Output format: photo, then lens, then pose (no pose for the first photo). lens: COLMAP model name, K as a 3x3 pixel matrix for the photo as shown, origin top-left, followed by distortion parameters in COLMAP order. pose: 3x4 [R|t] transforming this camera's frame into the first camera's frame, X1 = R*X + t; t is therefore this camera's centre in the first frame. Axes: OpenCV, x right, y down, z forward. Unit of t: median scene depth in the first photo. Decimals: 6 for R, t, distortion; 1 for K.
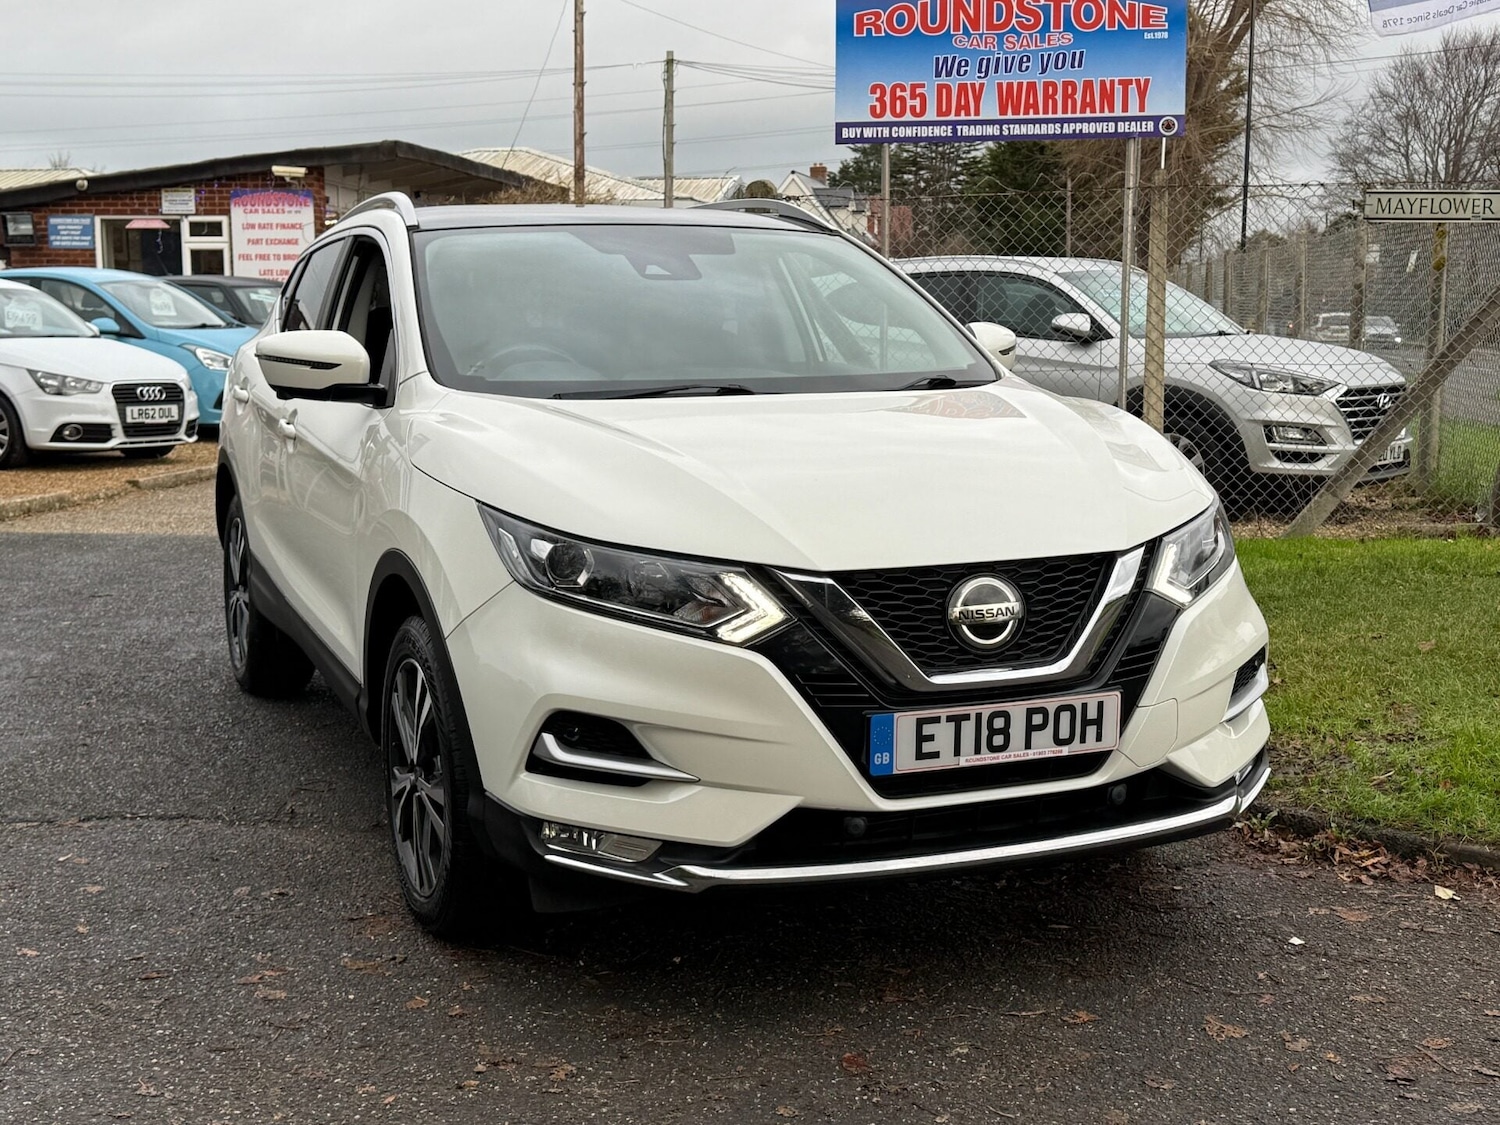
lens RADIAL K [[1903.7, 0, 755.7], [0, 1903.7, 570.0], [0, 0, 1]] dist [0.211111, -0.503102]
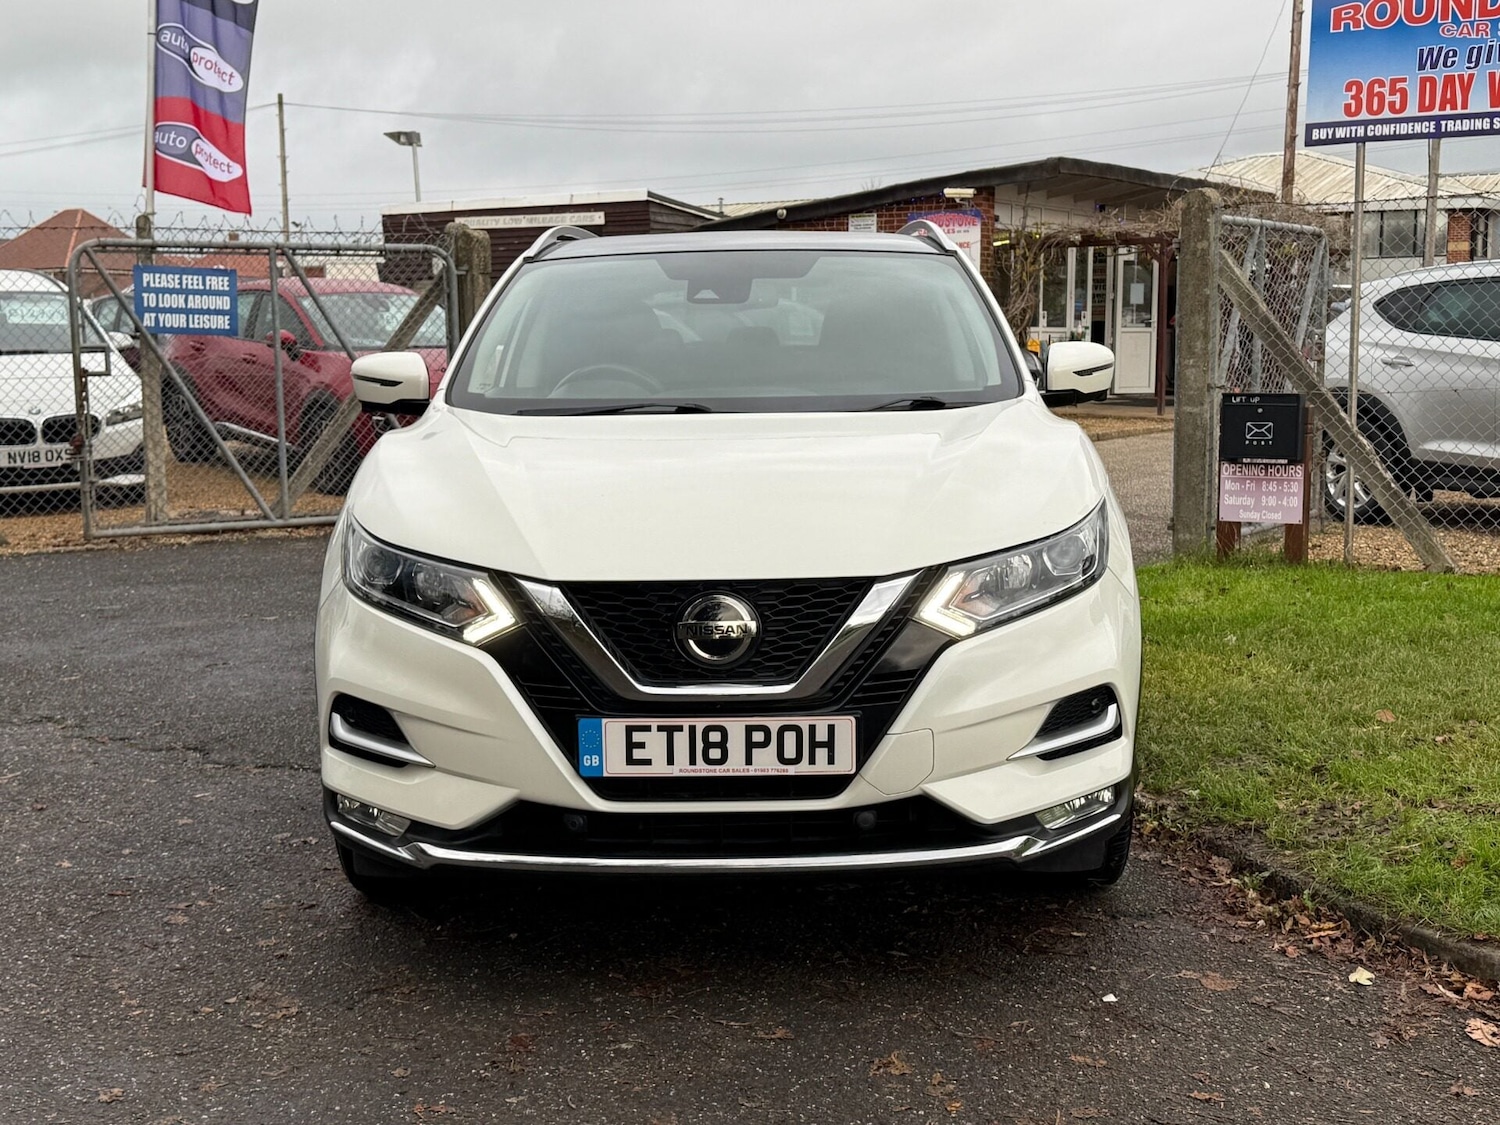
lens RADIAL K [[1903.5, 0, 750.0], [0, 1903.5, 562.5], [0, 0, 1]] dist [0.193822, -0.410062]
pose [[0.912730, 0.045727, -0.405997, 0.393942], [-0.049467, 0.998775, 0.001283, -0.011216], [0.405558, 0.018912, 0.913874, 0.048877]]
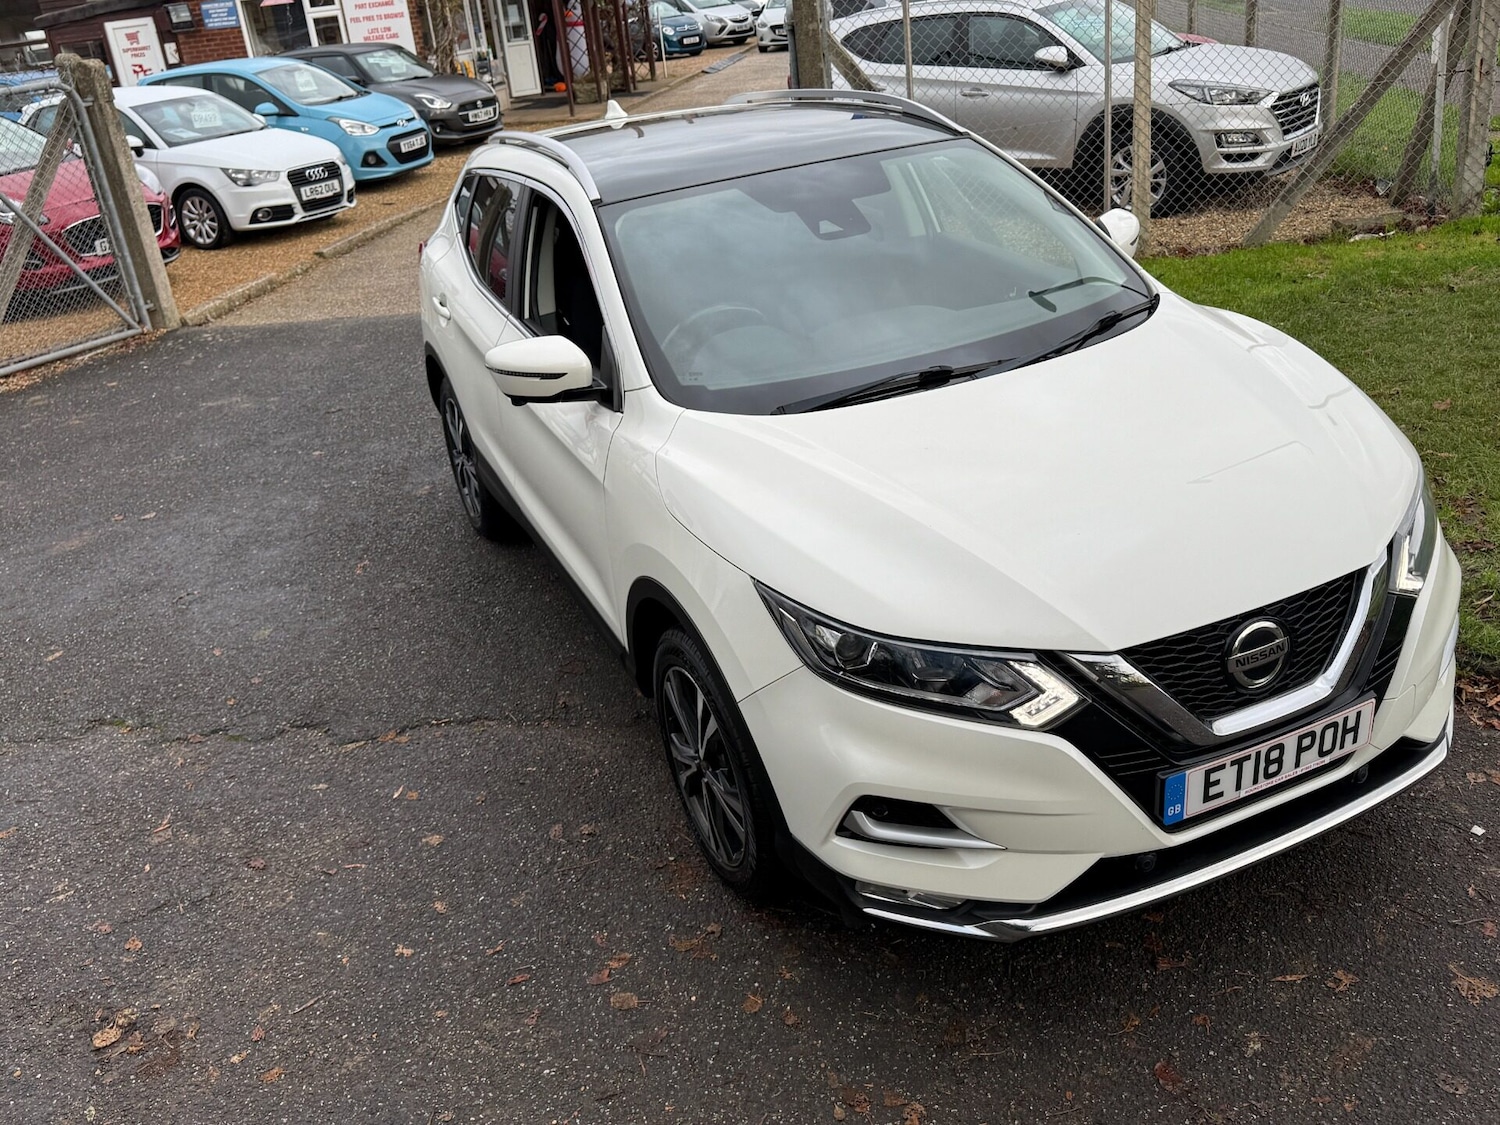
lens RADIAL K [[1314.9, 0, 750.0], [0, 1314.9, 562.5], [0, 0, 1]] dist [0.080250, -0.139320]
pose [[0.994614, -0.101429, -0.021317, -0.097237], [0.103319, 0.953970, 0.281543, -0.184866], [-0.008221, -0.282229, 0.959312, 0.227769]]
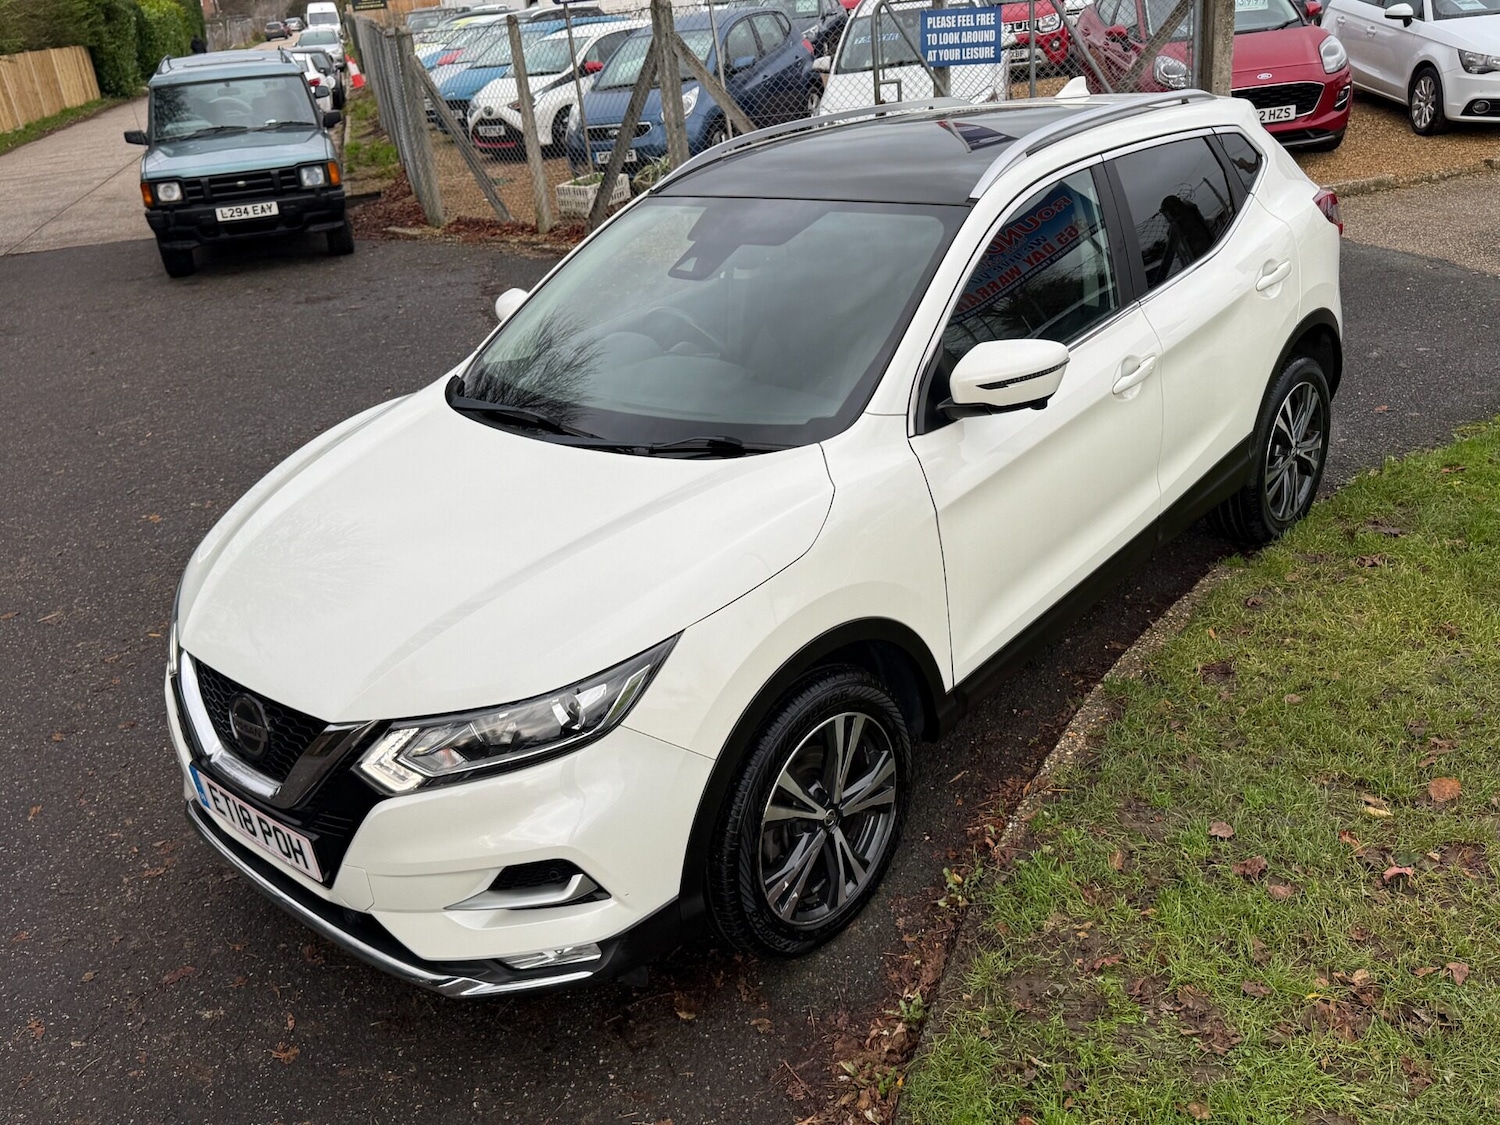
lens RADIAL K [[1305.1, 0, 750.0], [0, 1305.1, 562.5], [0, 0, 1]] dist [0.159793, -0.333366]
pose [[0.423146, 0.335554, -0.841636, 0.638980], [-0.023779, 0.932688, 0.359900, -0.262656], [0.905749, -0.132277, 0.402643, 0.688303]]
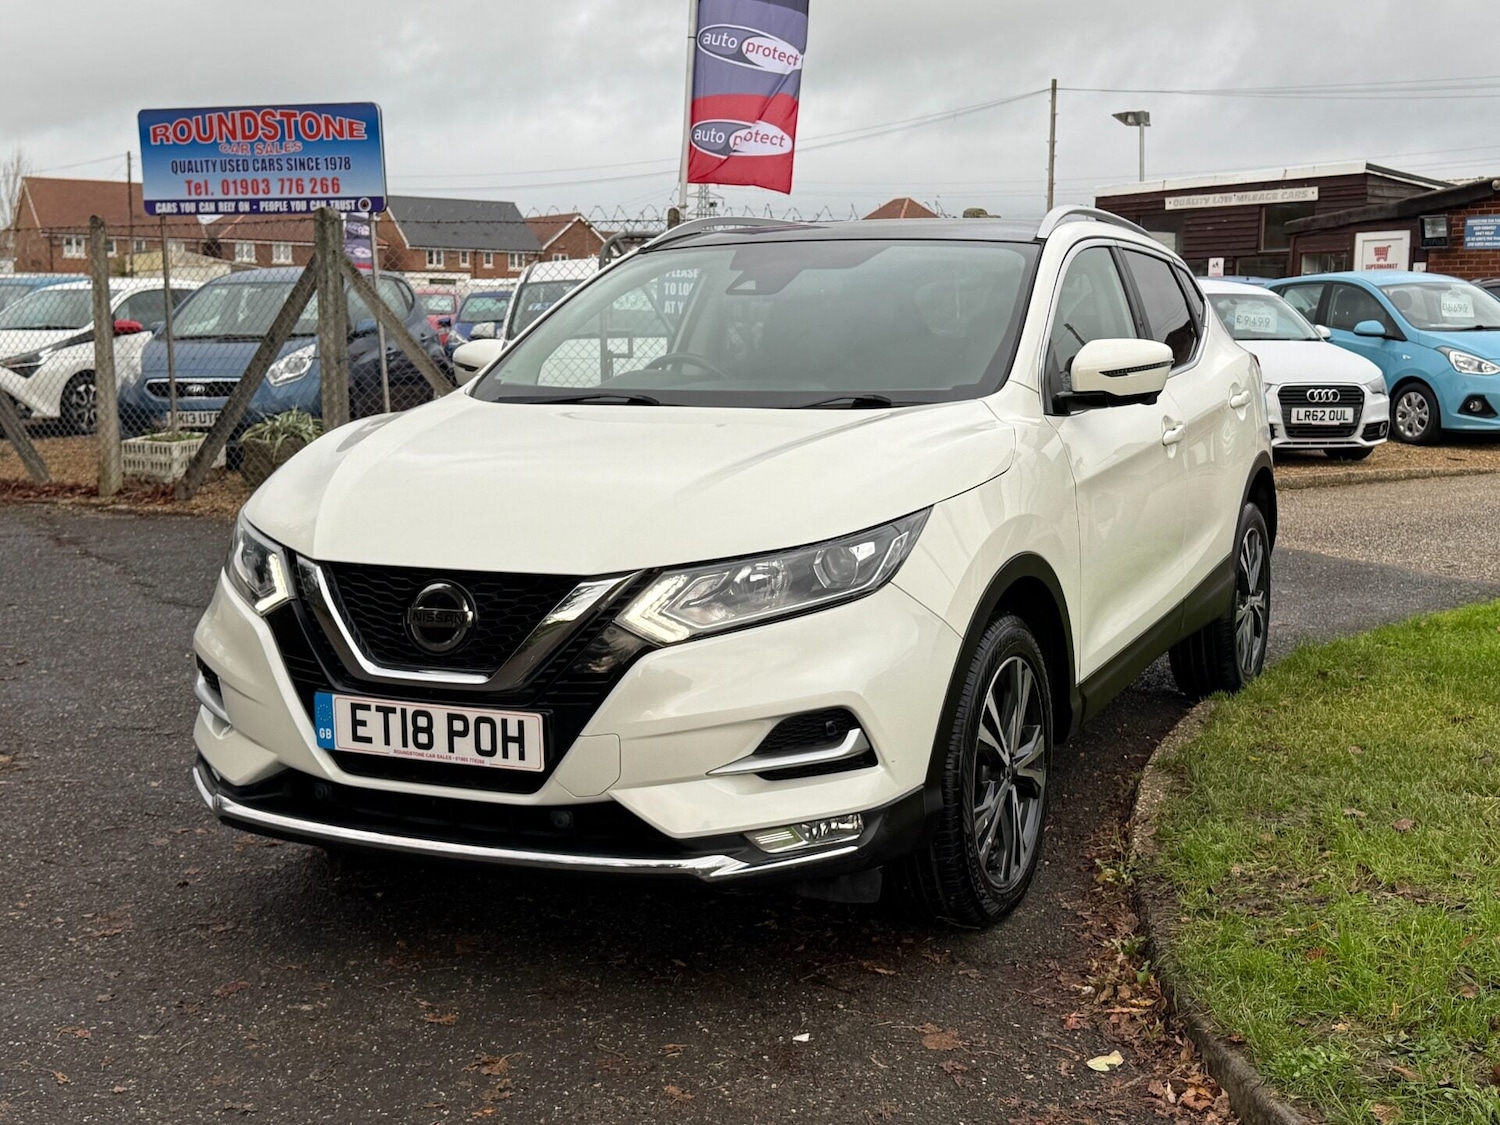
lens RADIAL K [[1903.7, 0, 755.7], [0, 1903.7, 570.0], [0, 0, 1]] dist [0.211111, -0.503102]
pose [[0.665727, 0.104084, -0.738901, 0.720475], [-0.103319, 0.993543, 0.046867, -0.050238], [0.739008, 0.045142, 0.672183, 0.300515]]
